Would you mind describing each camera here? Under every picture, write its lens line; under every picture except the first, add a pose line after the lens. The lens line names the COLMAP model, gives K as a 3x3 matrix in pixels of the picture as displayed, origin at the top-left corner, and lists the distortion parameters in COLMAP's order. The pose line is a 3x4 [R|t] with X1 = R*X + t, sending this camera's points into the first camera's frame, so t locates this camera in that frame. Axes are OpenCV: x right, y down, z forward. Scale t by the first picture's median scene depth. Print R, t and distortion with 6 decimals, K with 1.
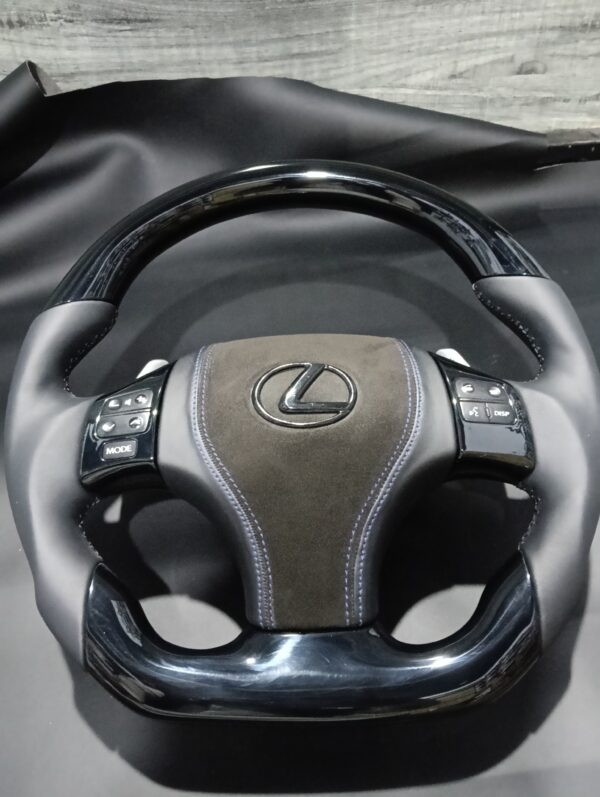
lens RADIAL K [[647.8, 0, 300.0], [0, 647.8, 398.5], [0, 0, 1]] dist [0.132877, -0.345627]
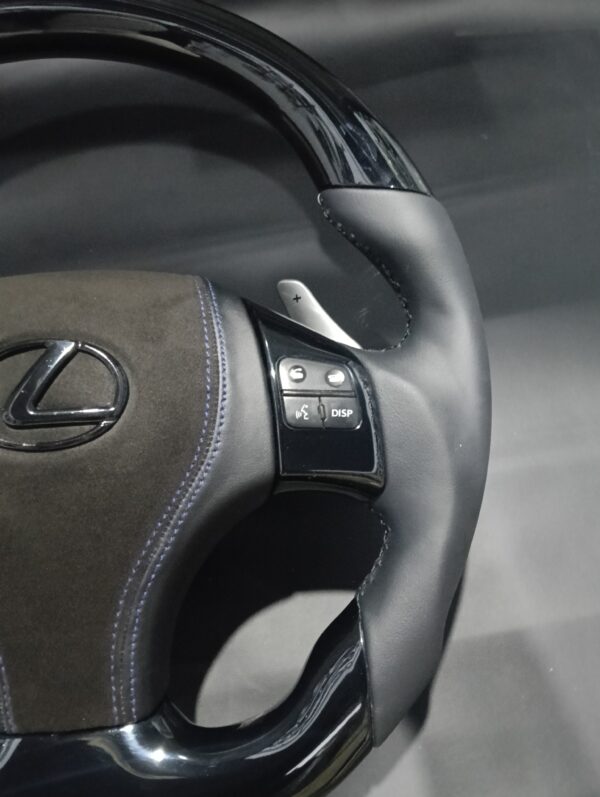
lens RADIAL K [[647.8, 0, 300.0], [0, 647.8, 398.5], [0, 0, 1]] dist [0.132877, -0.345627]
pose [[0.995463, -0.035153, 0.088413, 0.206829], [0.008619, 0.958741, 0.284150, -0.189682], [-0.094754, -0.282099, 0.954695, 0.358390]]
